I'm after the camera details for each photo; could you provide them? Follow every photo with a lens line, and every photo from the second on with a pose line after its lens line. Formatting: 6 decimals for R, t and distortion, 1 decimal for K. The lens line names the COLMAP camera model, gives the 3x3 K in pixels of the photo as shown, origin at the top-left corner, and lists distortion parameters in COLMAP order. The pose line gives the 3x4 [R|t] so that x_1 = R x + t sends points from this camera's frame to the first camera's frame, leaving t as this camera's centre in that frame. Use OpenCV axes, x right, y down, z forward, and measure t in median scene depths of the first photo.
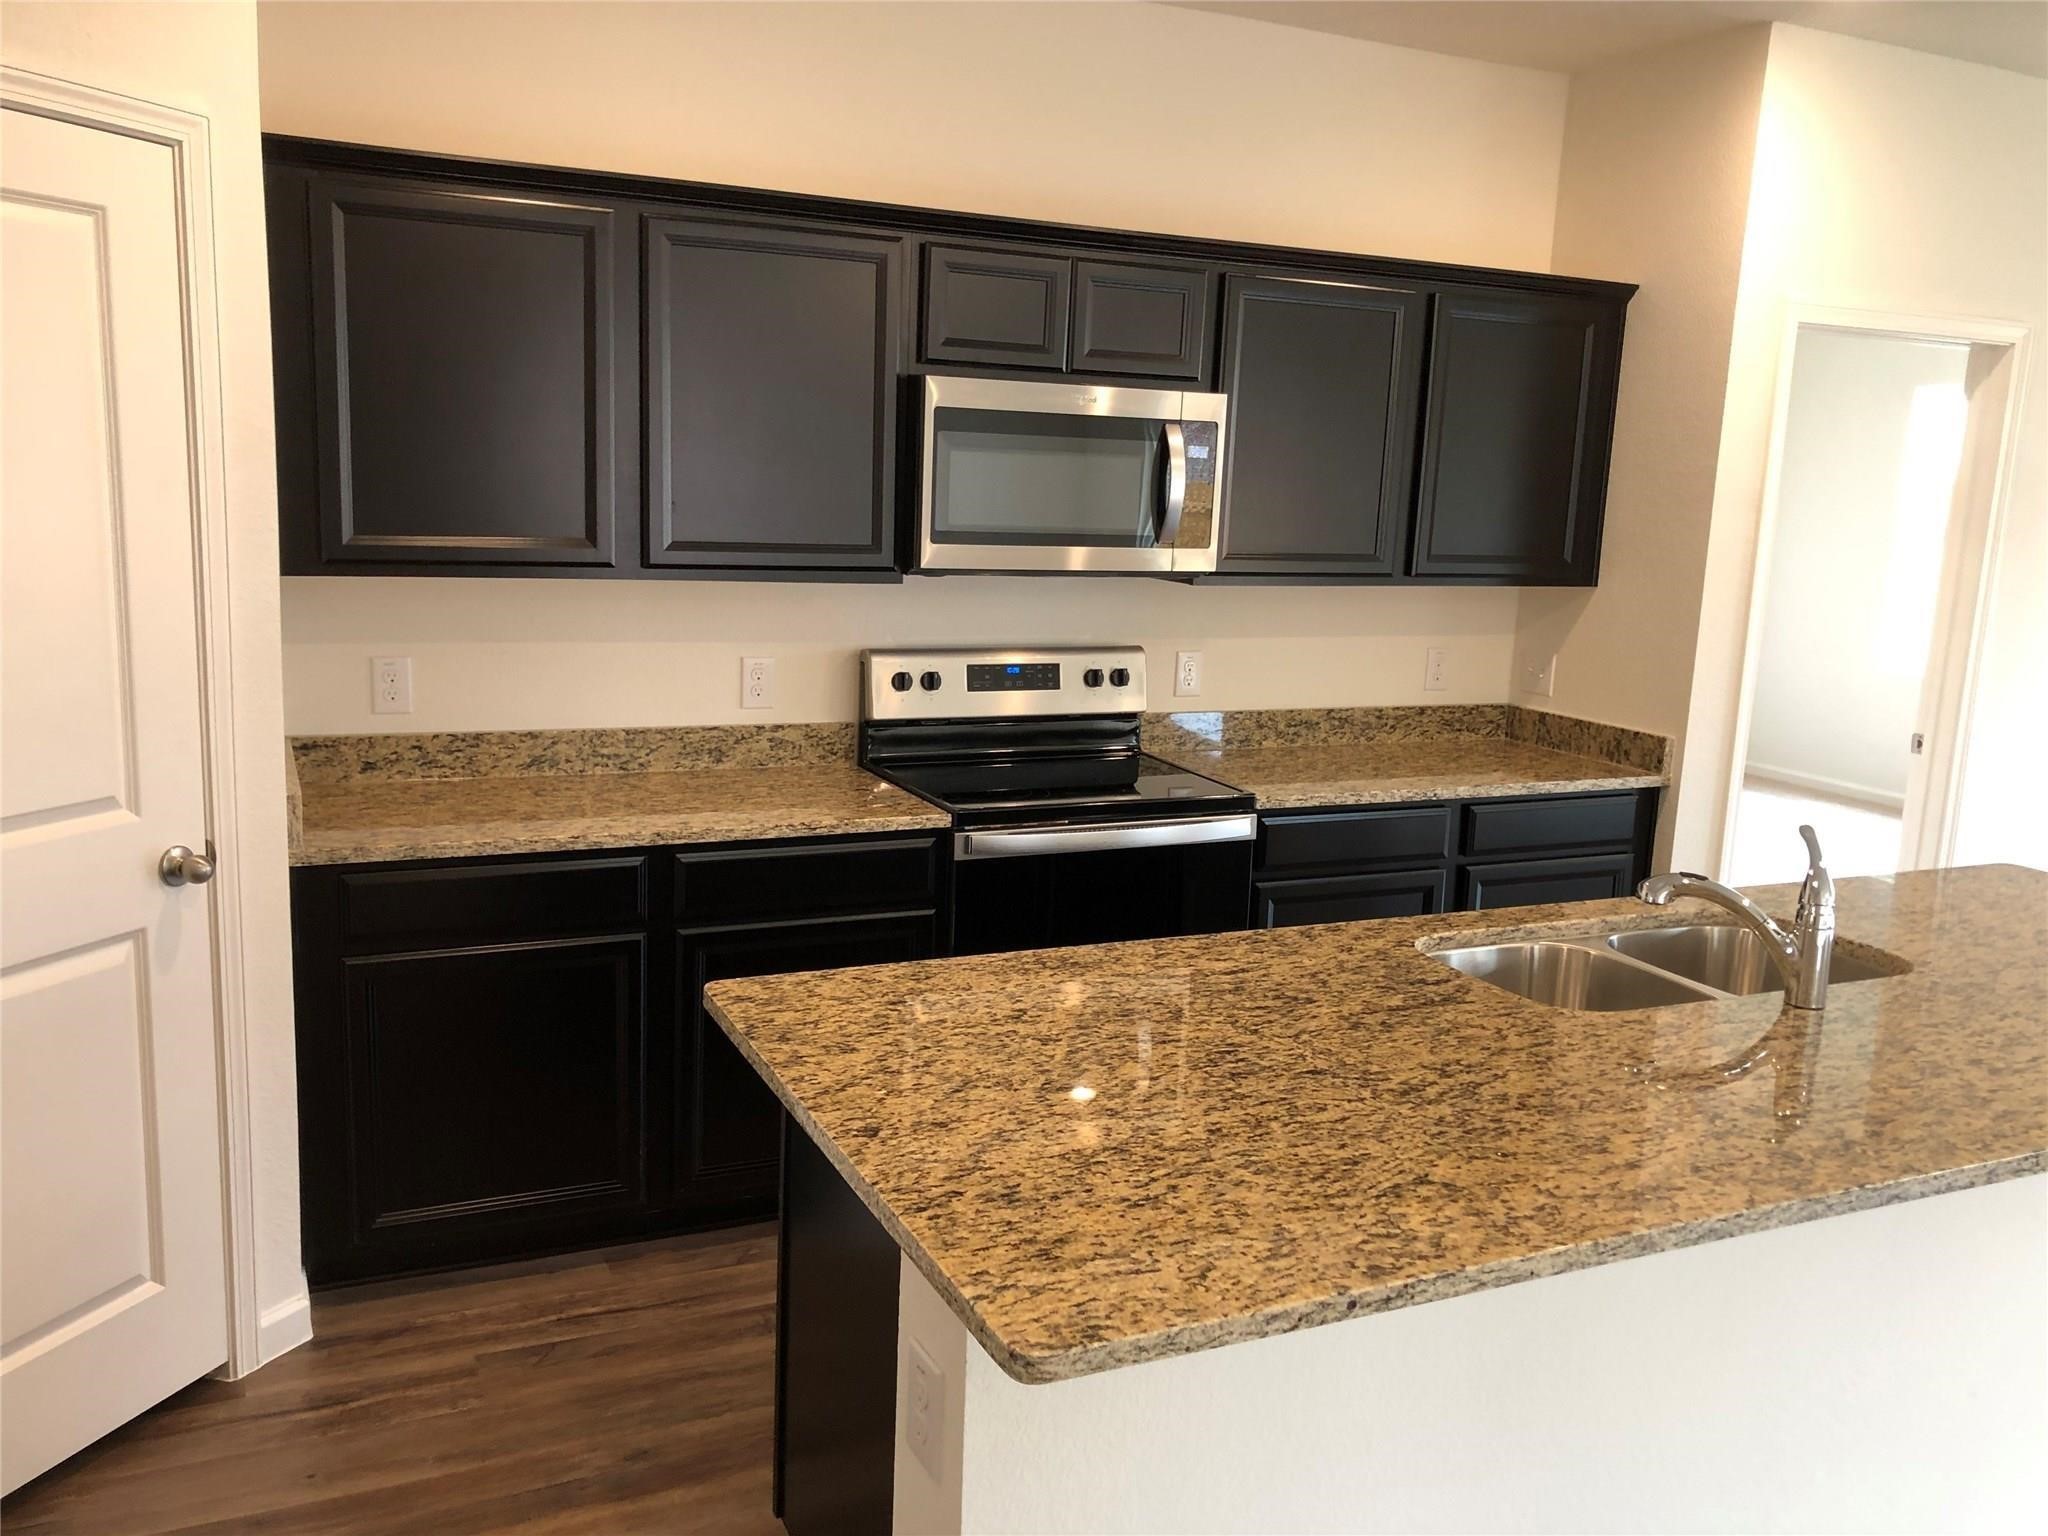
lens RADIAL K [[1668.5, 0, 1036.4], [0, 1668.5, 780.5], [0, 0, 1]] dist [0.017834, -0.011751]
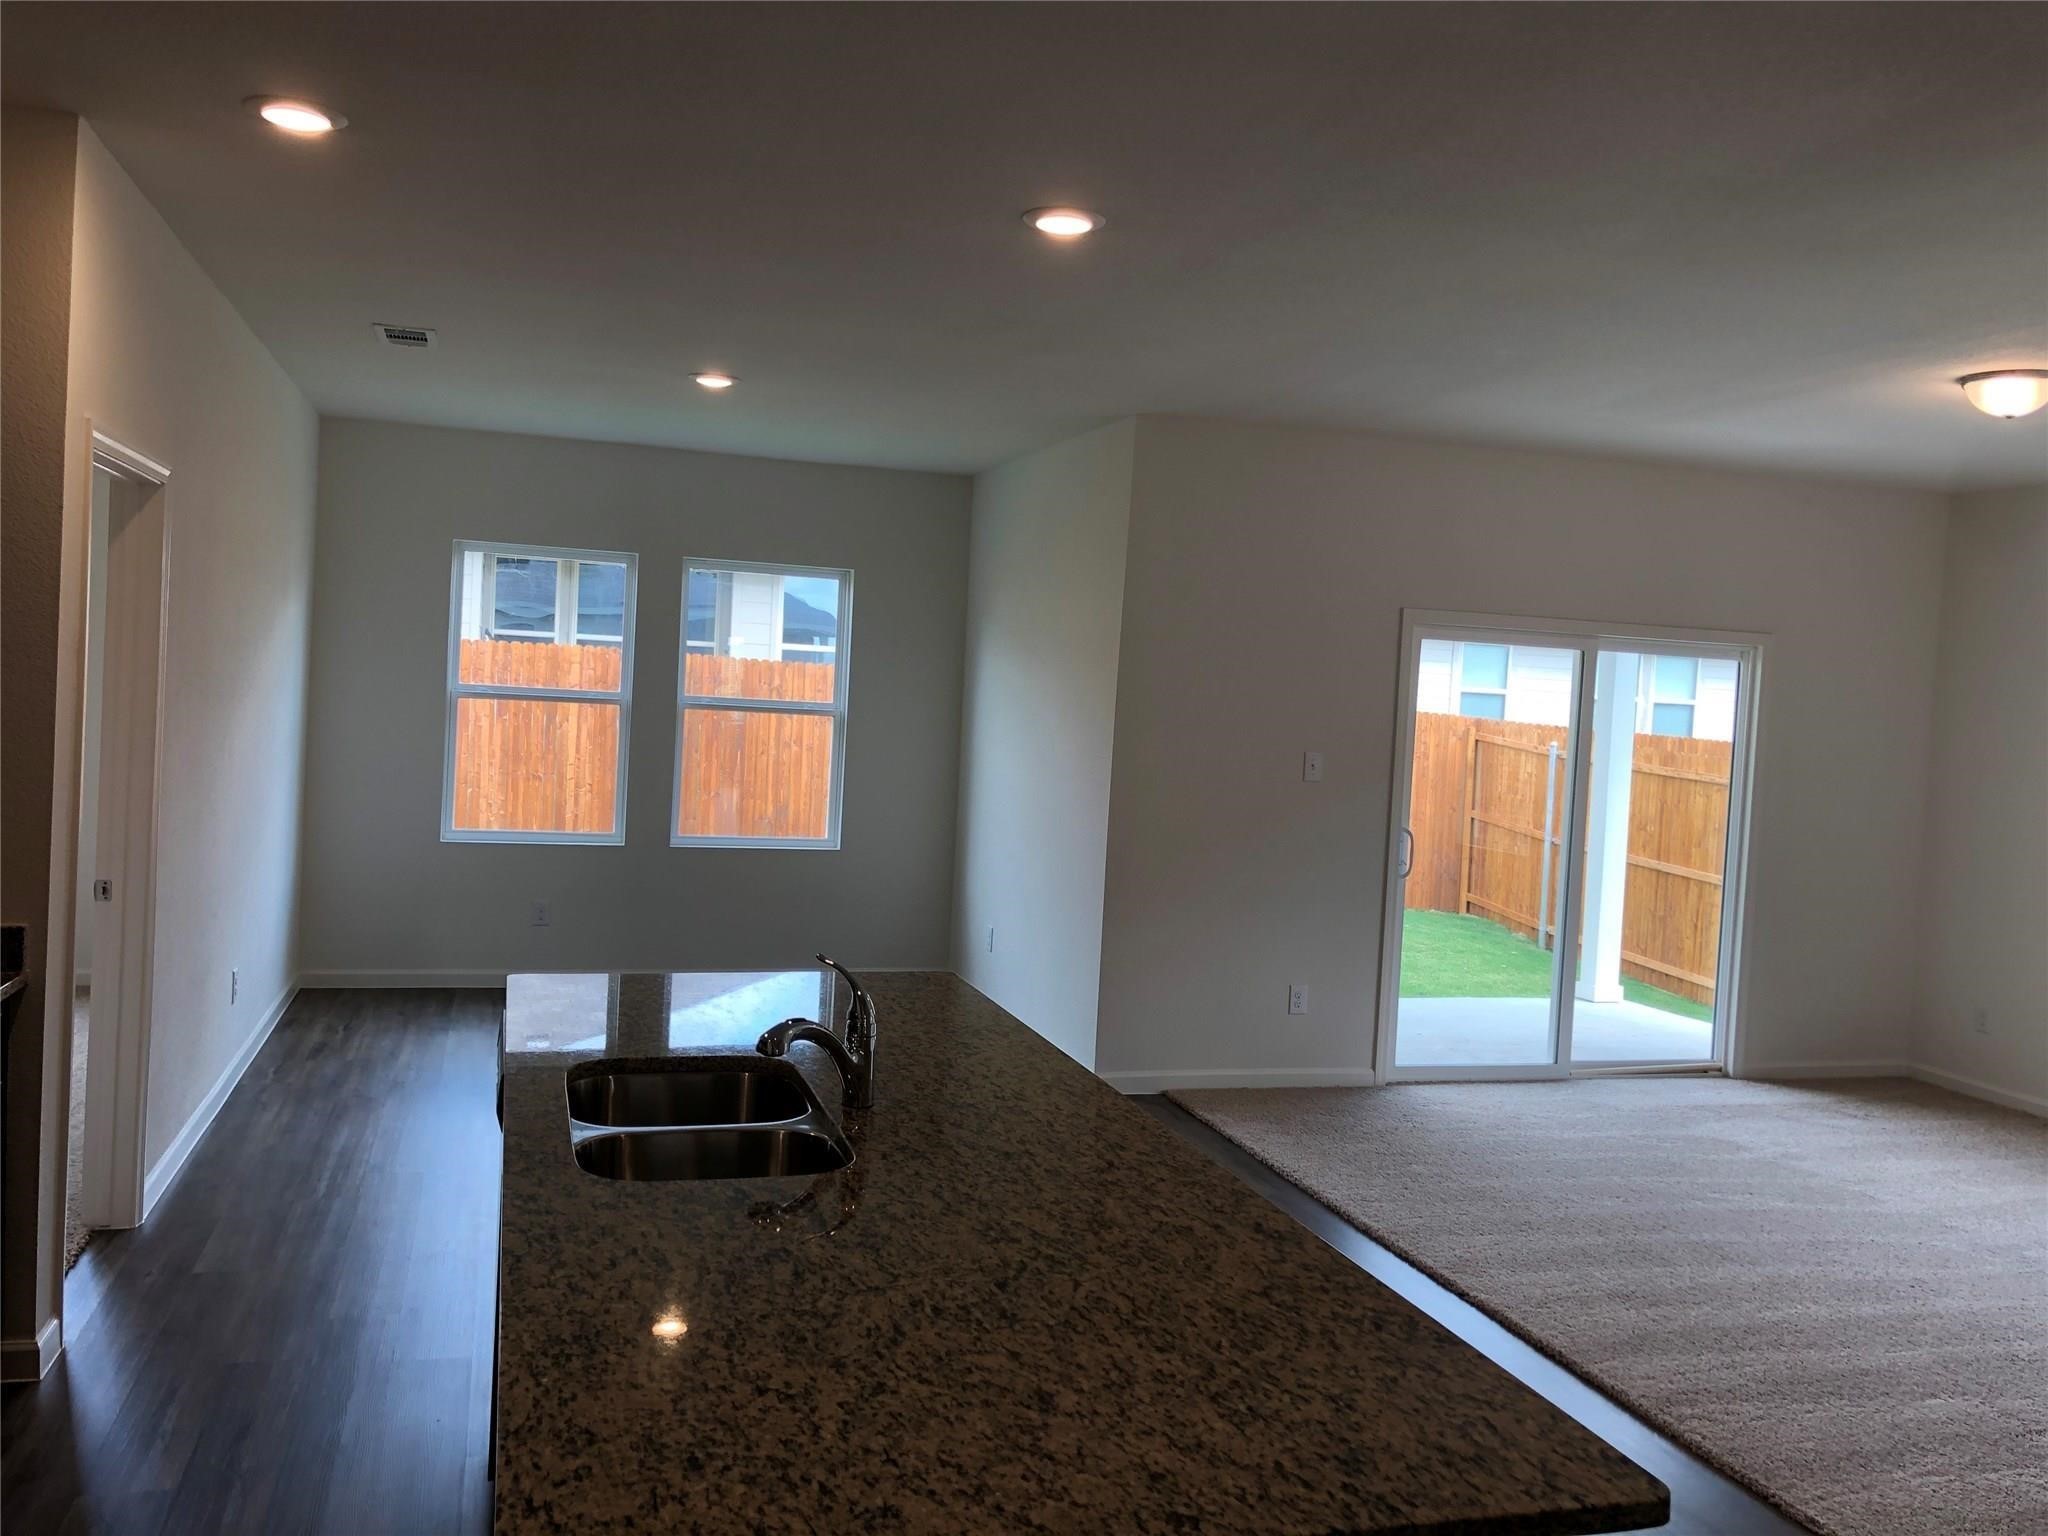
lens RADIAL K [[1668.5, 0, 1032.1], [0, 1668.5, 732.4], [0, 0, 1]] dist [0.017834, -0.011751]
pose [[0.145038, -0.061930, 0.987486, -0.507918], [0.136407, 0.989761, 0.042038, -0.120583], [-0.979978, 0.128603, 0.152001, 0.516026]]
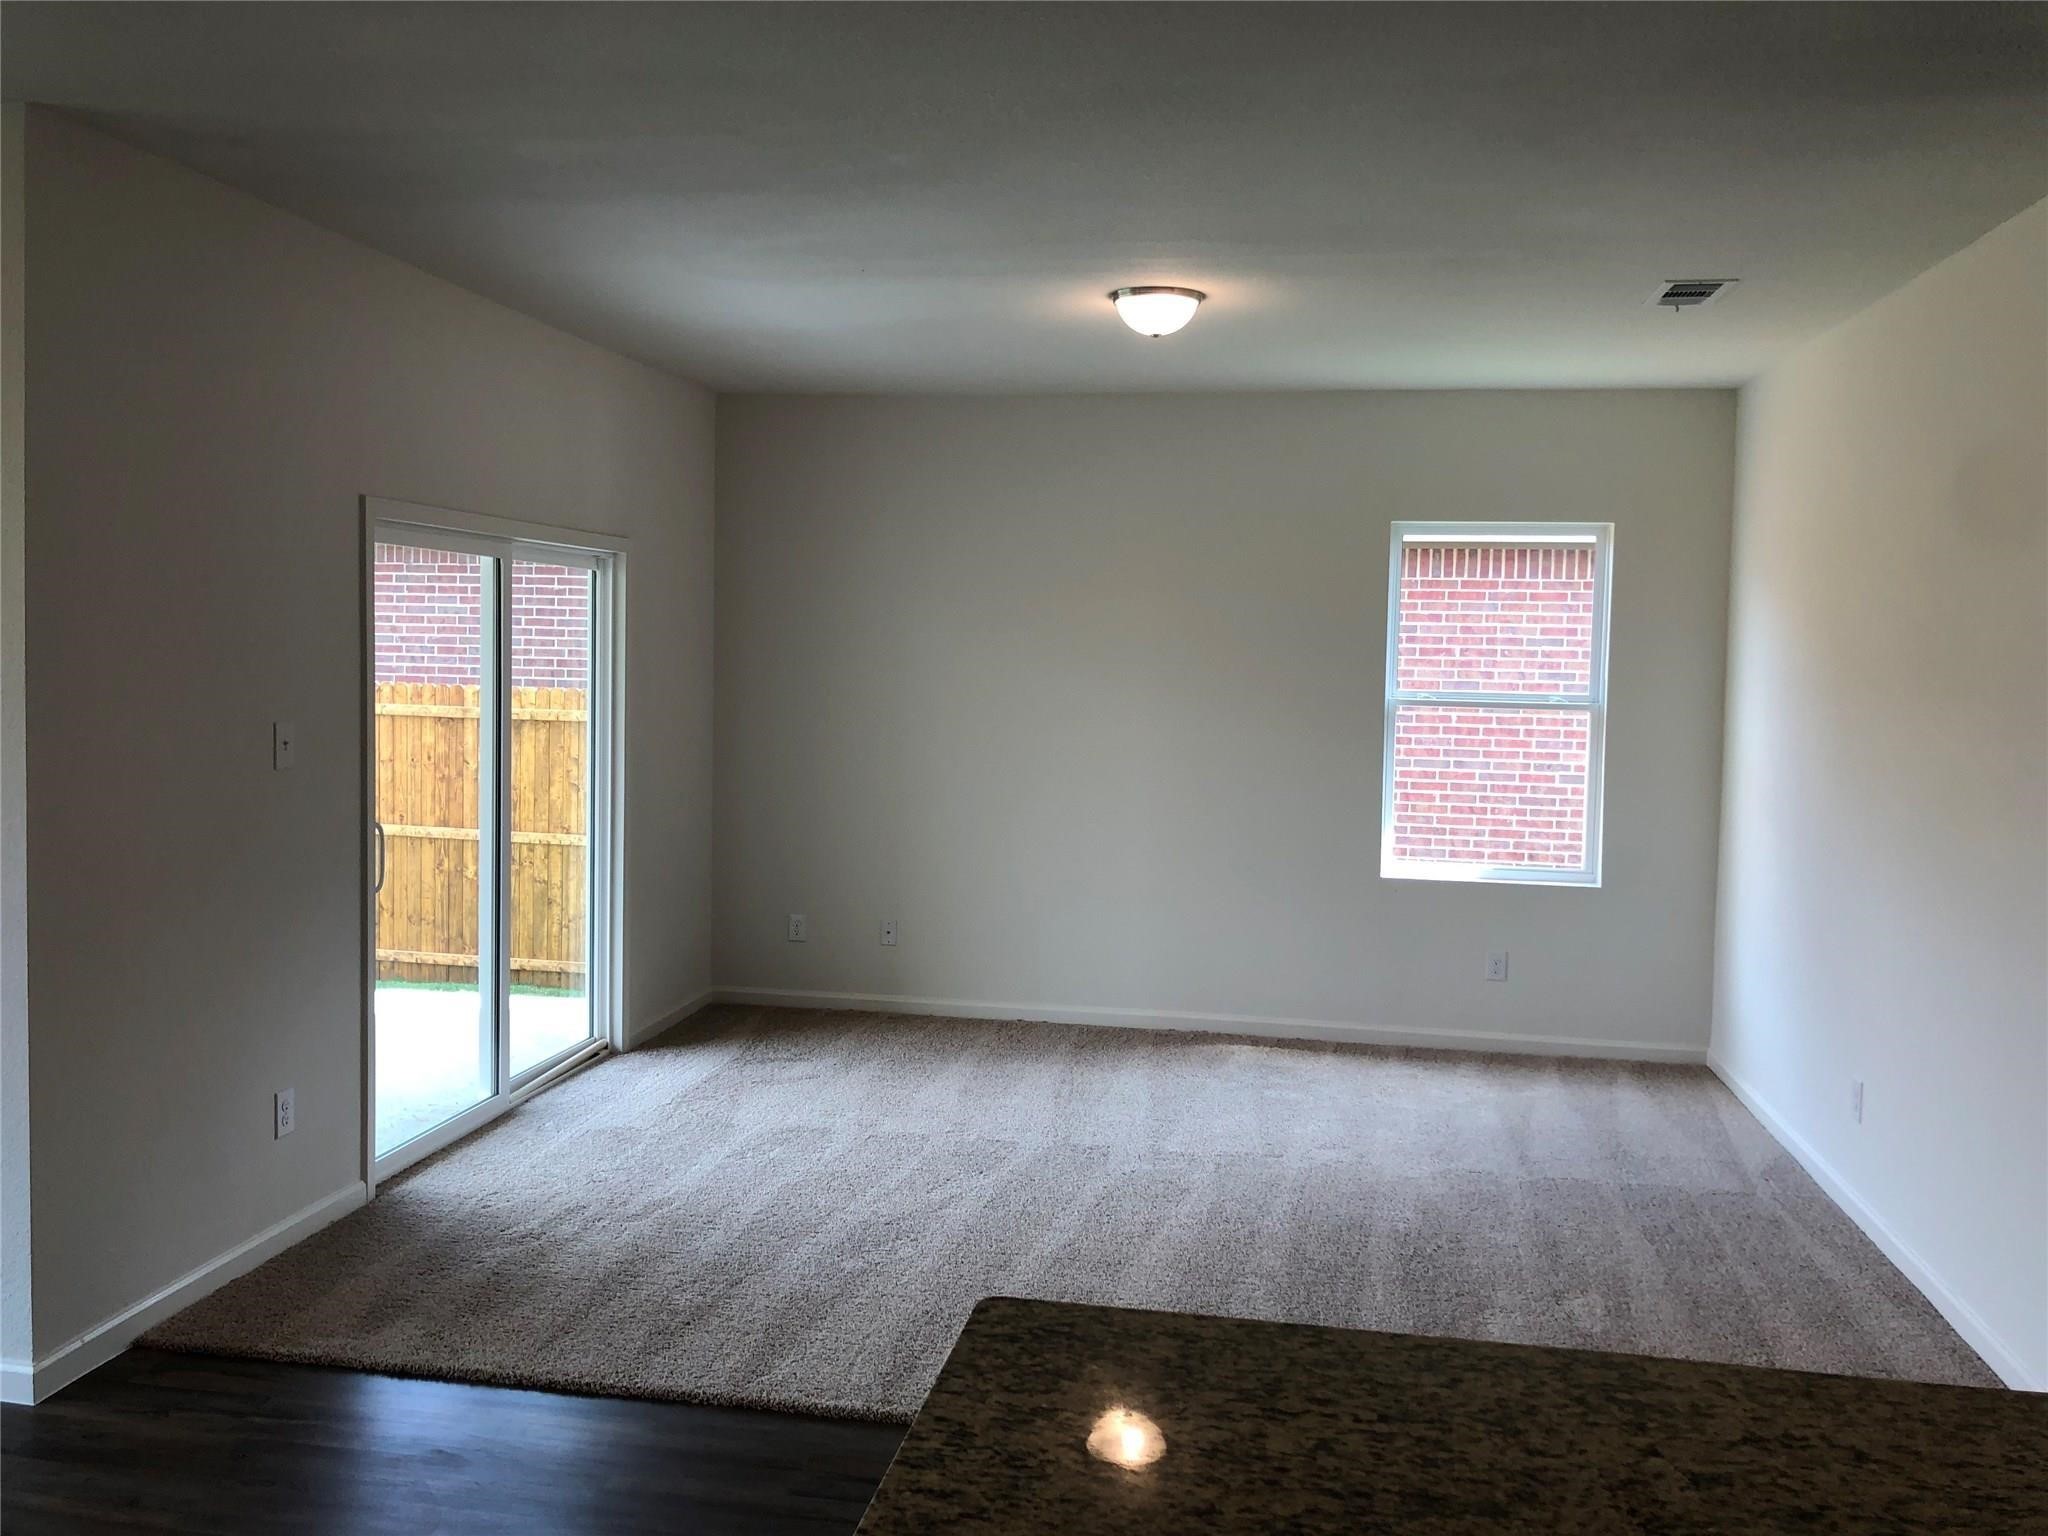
lens RADIAL K [[1668.5, 0, 1024.9], [0, 1668.5, 775.9], [0, 0, 1]] dist [0.017834, -0.011751]
pose [[-0.818760, -0.107867, 0.563912, 0.446729], [0.045280, 0.967002, 0.250714, -0.228447], [-0.572348, 0.230808, -0.786858, 1.246422]]
